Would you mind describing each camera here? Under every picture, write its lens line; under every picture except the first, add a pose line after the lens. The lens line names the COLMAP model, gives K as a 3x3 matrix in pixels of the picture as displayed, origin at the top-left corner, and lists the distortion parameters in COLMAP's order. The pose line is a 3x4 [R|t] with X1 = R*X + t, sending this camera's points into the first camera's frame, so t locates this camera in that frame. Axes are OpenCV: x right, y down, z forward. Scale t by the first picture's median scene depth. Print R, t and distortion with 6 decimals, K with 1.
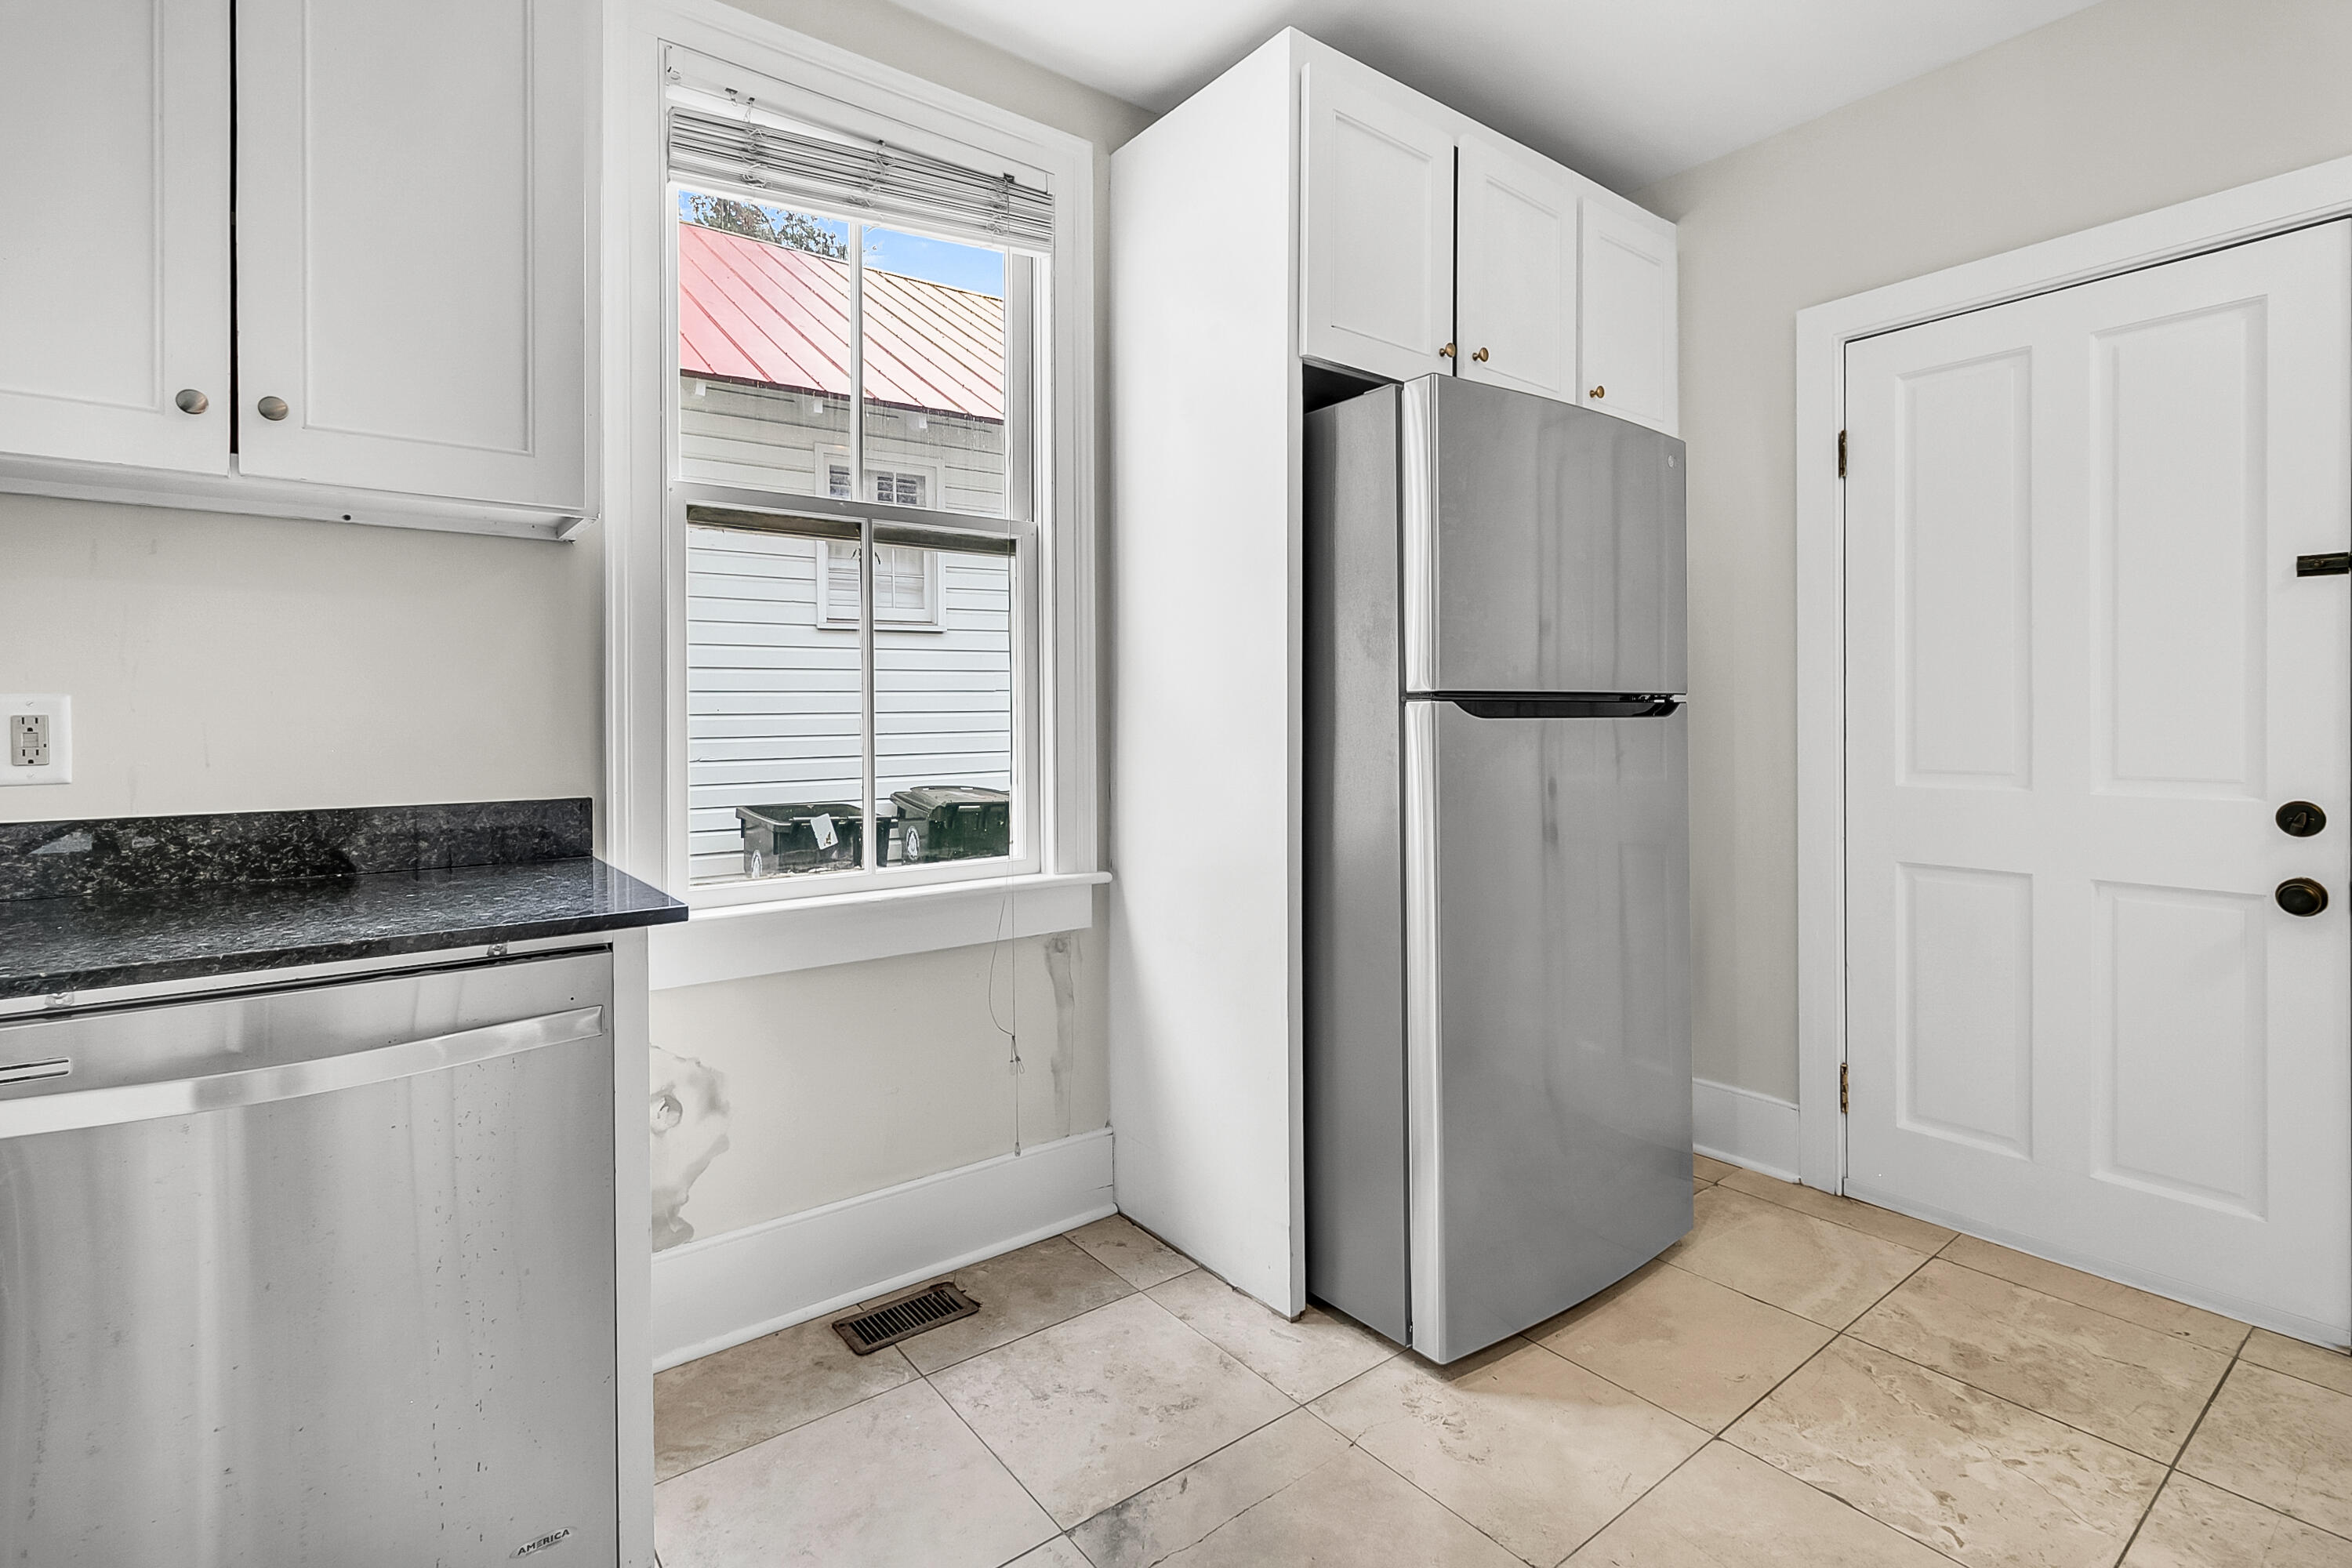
lens RADIAL K [[1096.8, 0, 1175.2], [0, 1096.8, 698.0], [0, 0, 1]] dist [0.002444, 0.000803]
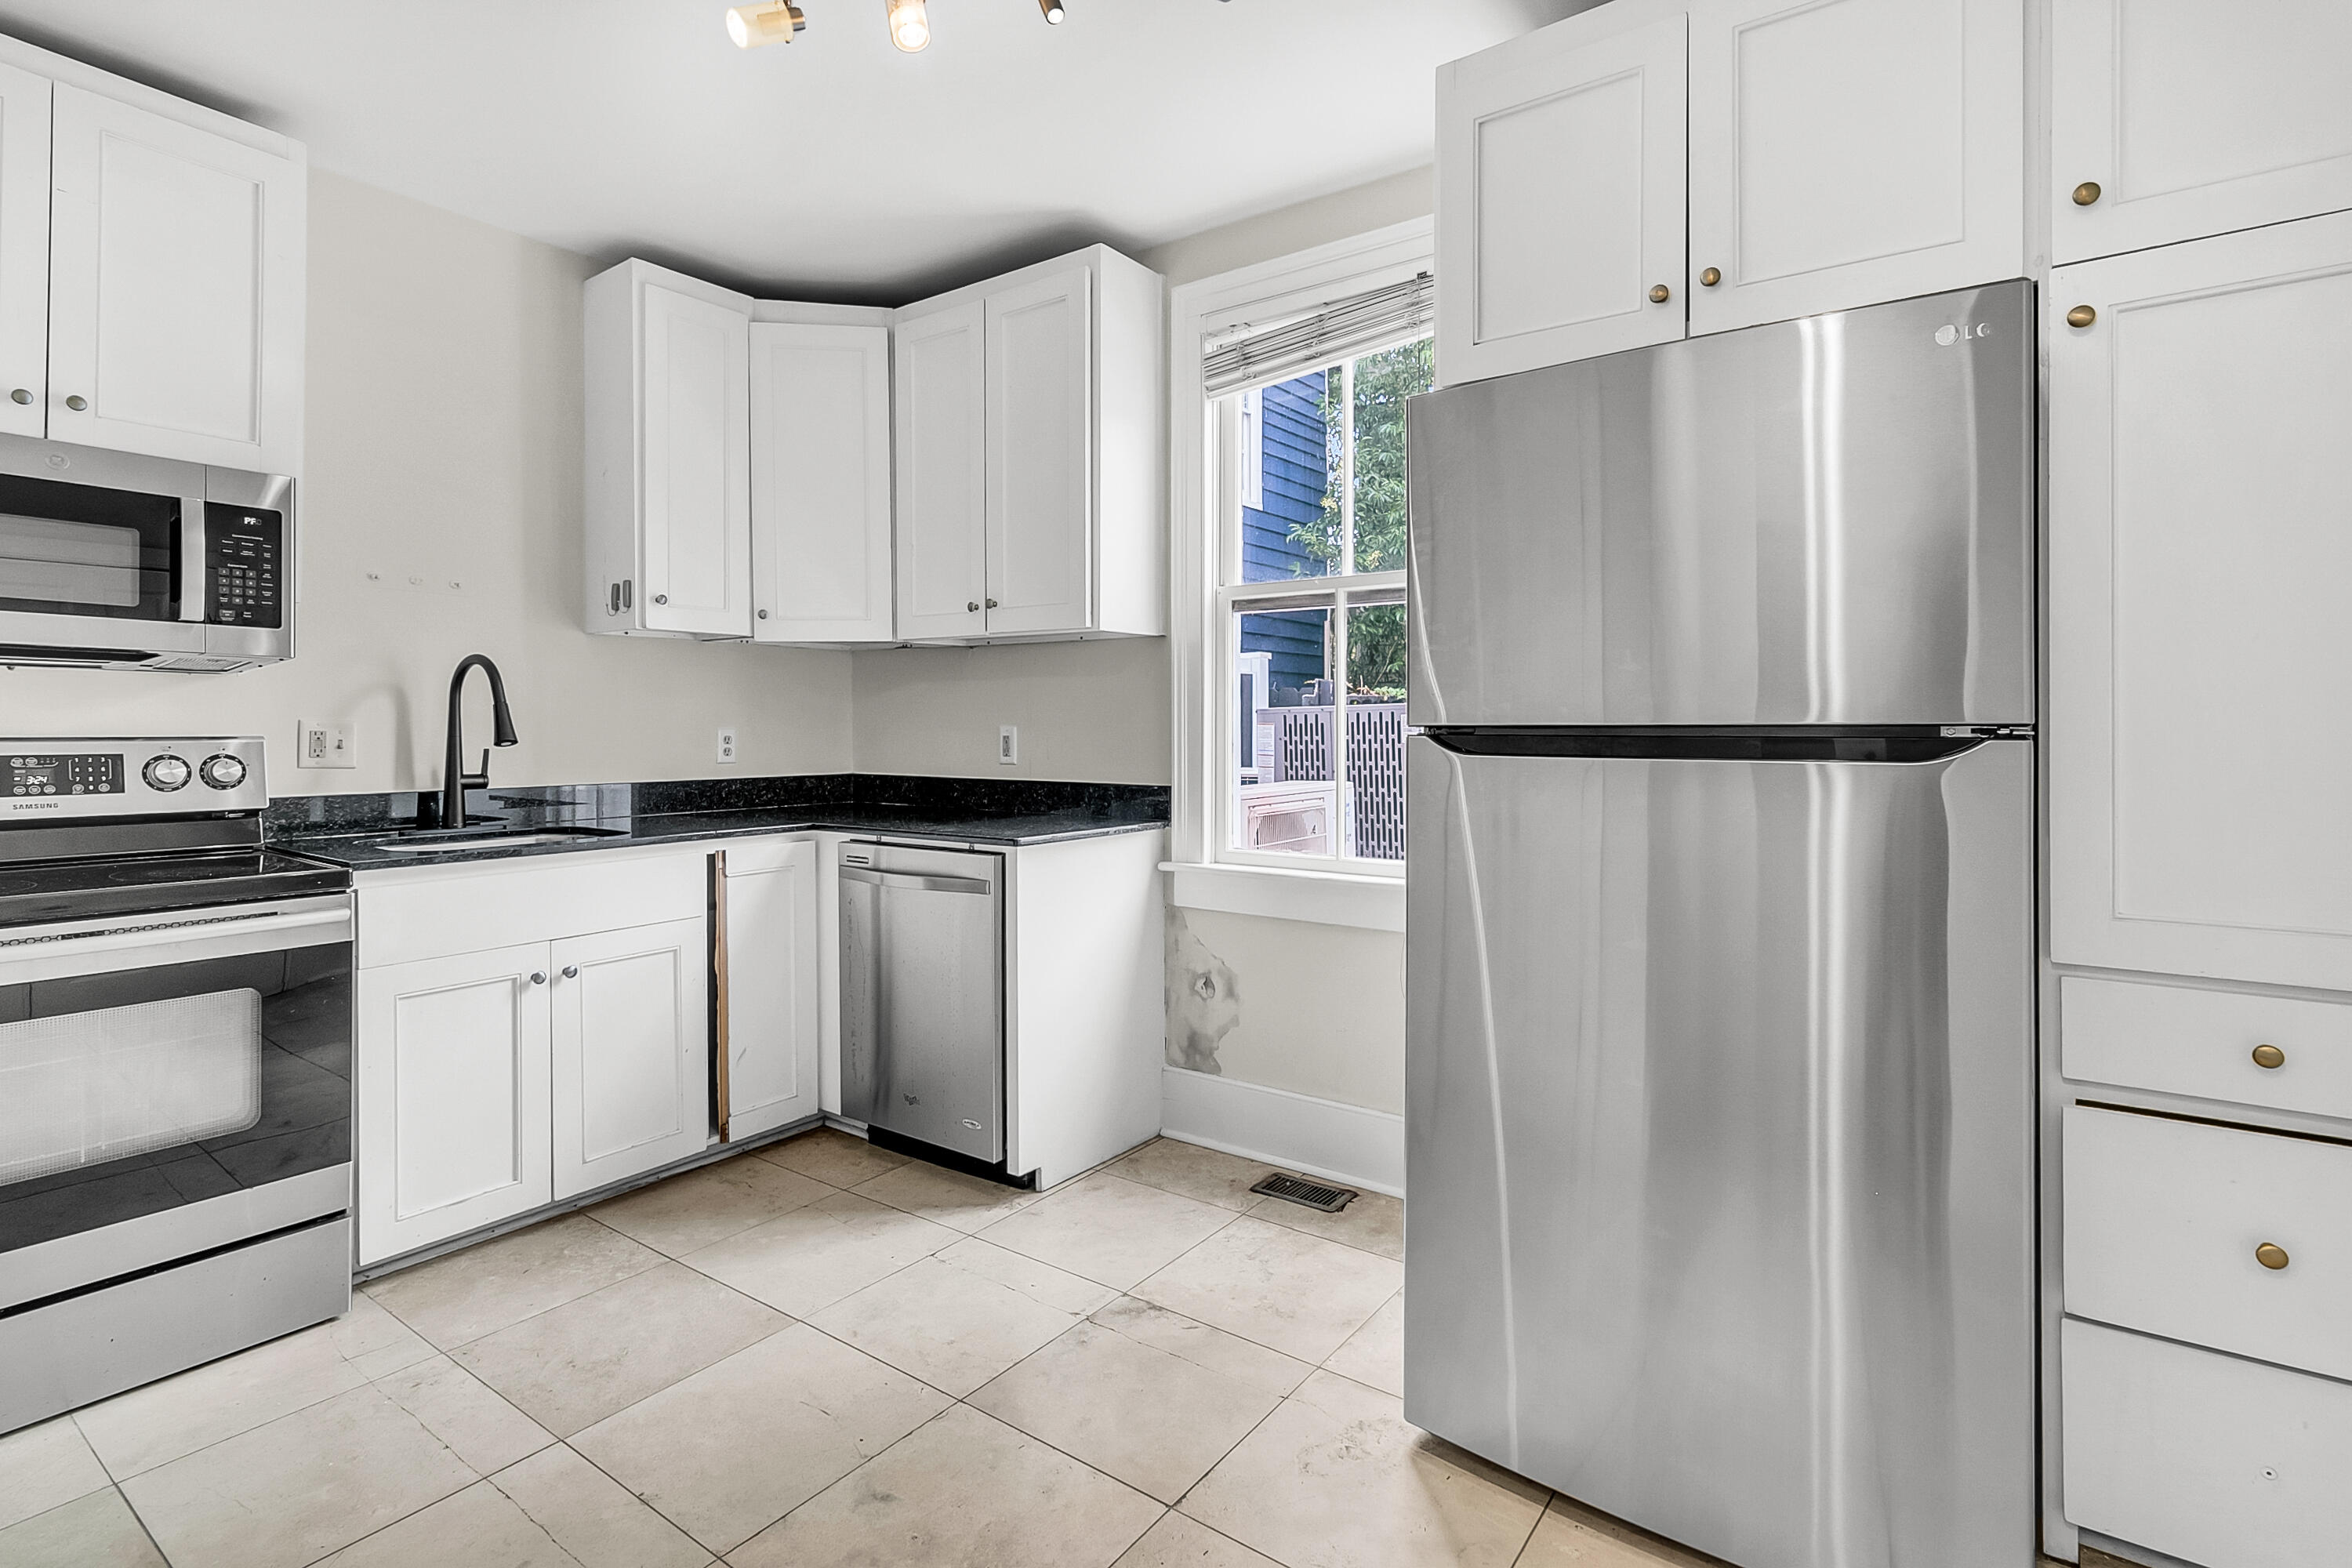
lens RADIAL K [[1096.8, 0, 1175.2], [0, 1096.8, 698.0], [0, 0, 1]] dist [0.002444, 0.000803]
pose [[0.294139, -0.020410, -0.955545, 1.268118], [0.015650, 0.999741, -0.016537, -0.019447], [0.955634, -0.010090, 0.294383, 0.595047]]
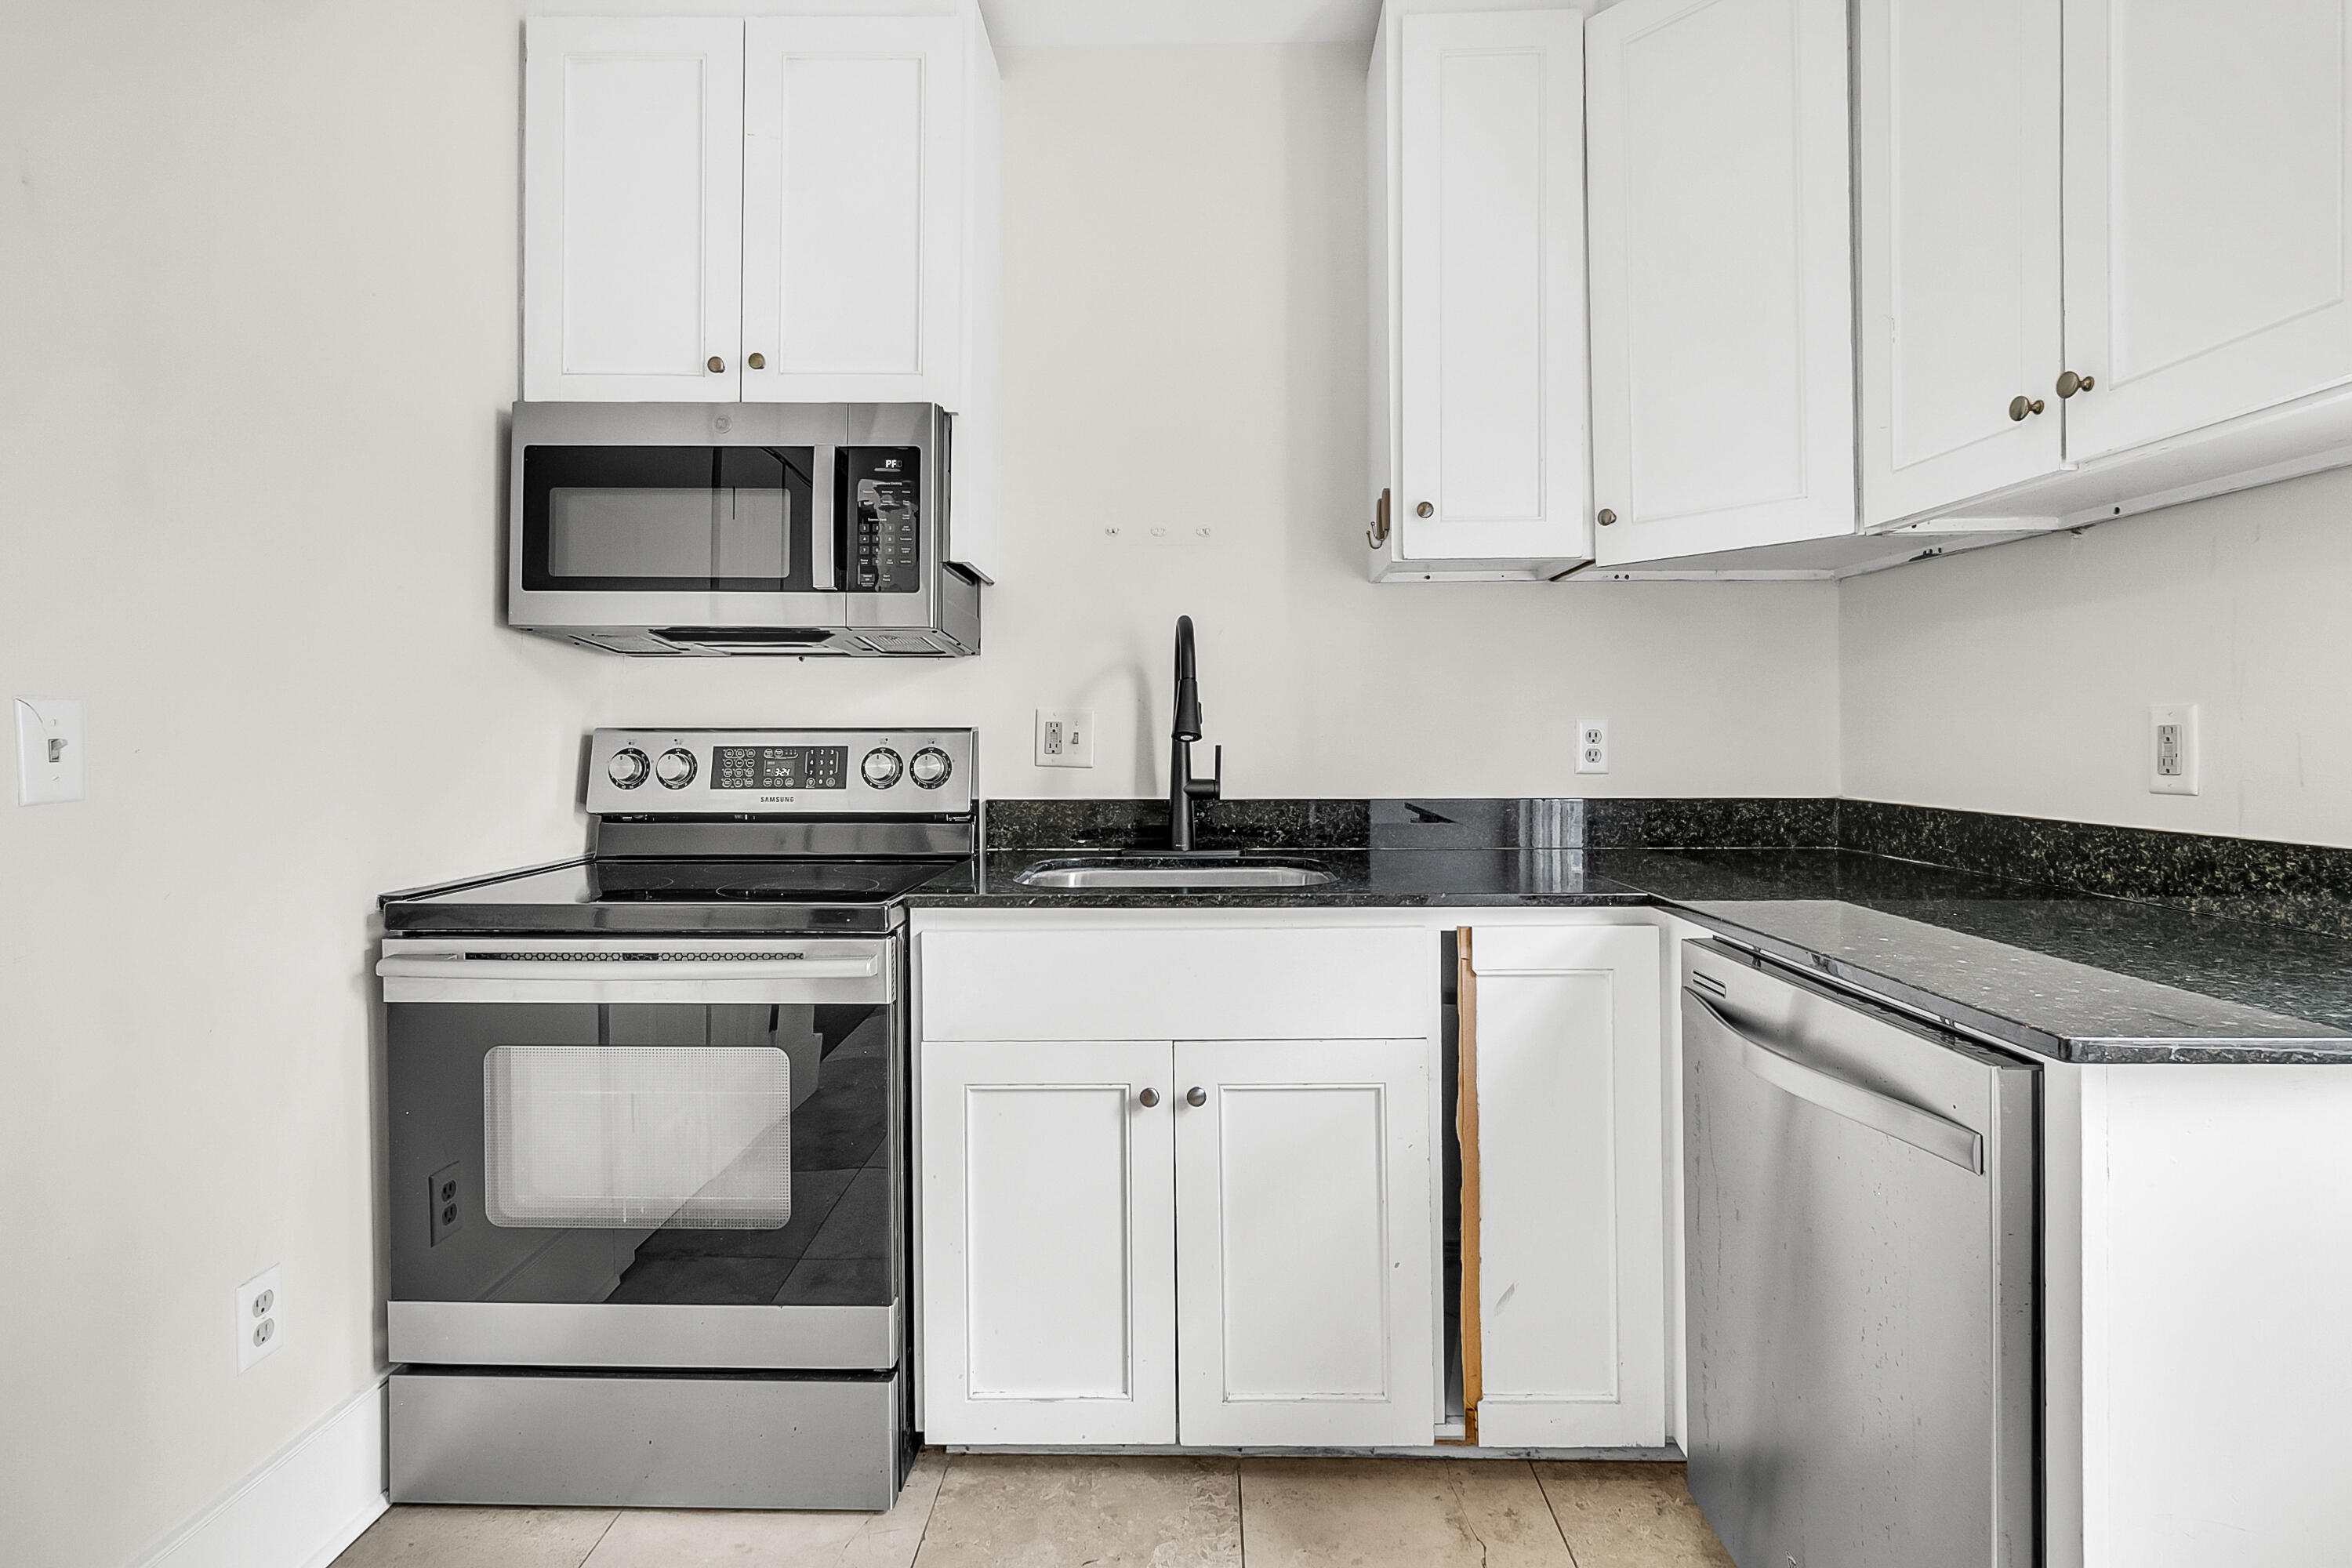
lens RADIAL K [[1127.7, 0, 1173.8], [0, 1127.7, 747.4], [0, 0, 1]] dist [0.001007, 0.000189]
pose [[-0.614443, 0.016144, -0.788796, 0.309918], [0.020510, 0.999780, 0.004486, 0.011785], [0.788694, -0.013422, -0.614639, 0.844394]]
